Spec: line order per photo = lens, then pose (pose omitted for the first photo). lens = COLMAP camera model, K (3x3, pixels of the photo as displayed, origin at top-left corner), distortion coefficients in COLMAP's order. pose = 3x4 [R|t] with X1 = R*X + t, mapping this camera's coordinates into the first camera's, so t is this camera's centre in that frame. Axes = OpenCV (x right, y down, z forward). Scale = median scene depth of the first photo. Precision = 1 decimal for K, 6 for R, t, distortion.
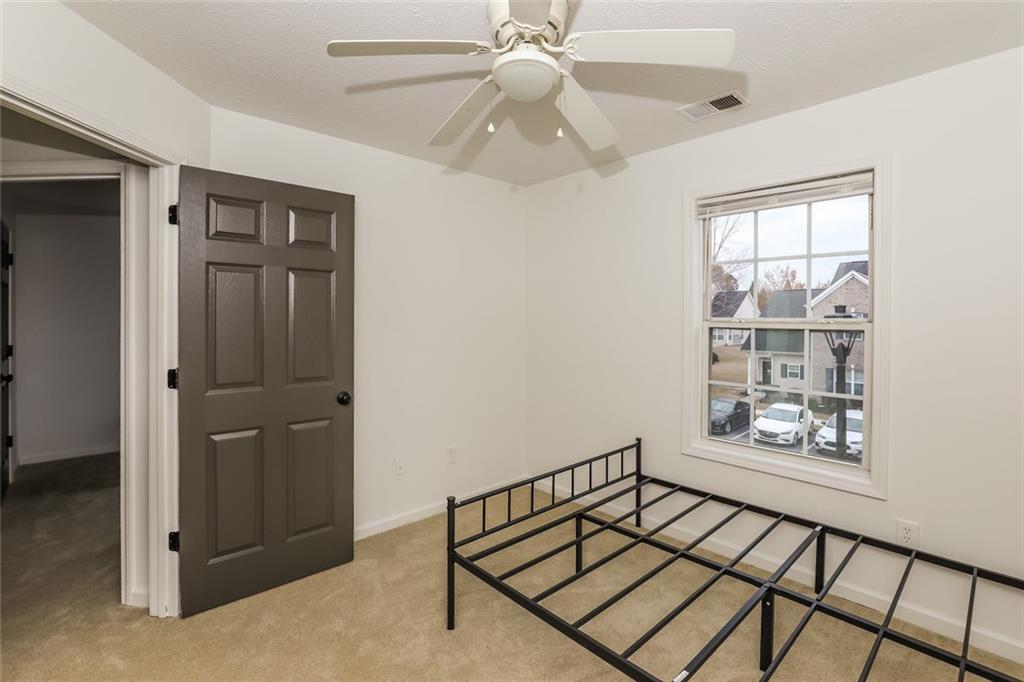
lens RADIAL K [[469.1, 0, 511.5], [0, 469.1, 319.1], [0, 0, 1]] dist [0.000119, -0.000064]
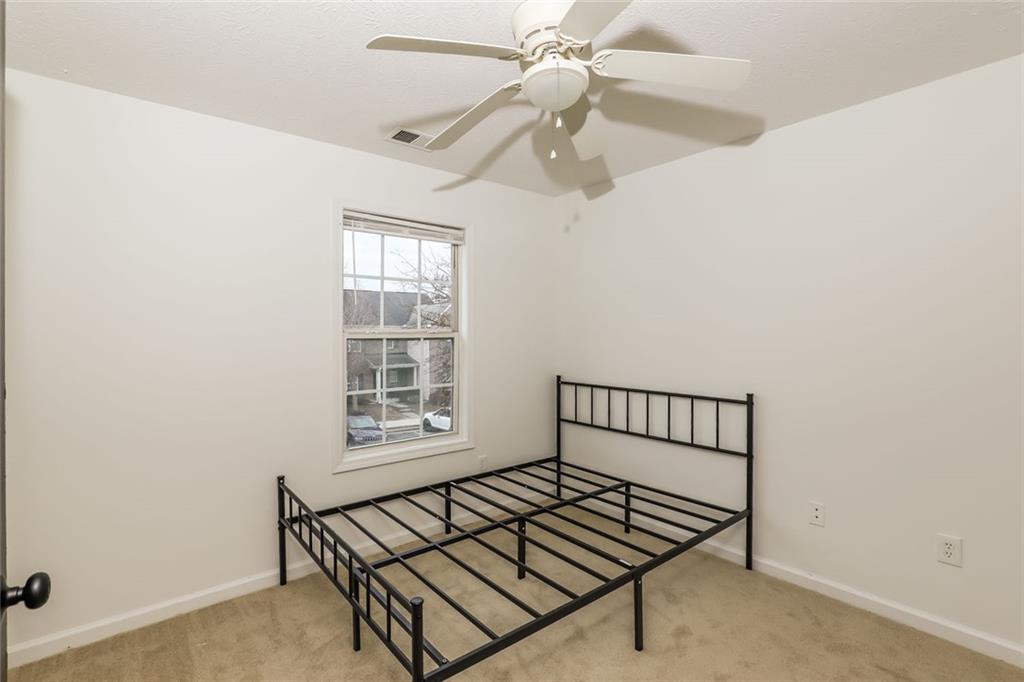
lens RADIAL K [[474.8, 0, 504.8], [0, 474.8, 334.8], [0, 0, 1]] dist [-0.001093, -0.000314]
pose [[0.071441, -0.012037, 0.997372, -0.647823], [0.001511, 0.999927, 0.011960, -0.003103], [-0.997444, 0.000652, 0.071454, 0.685871]]
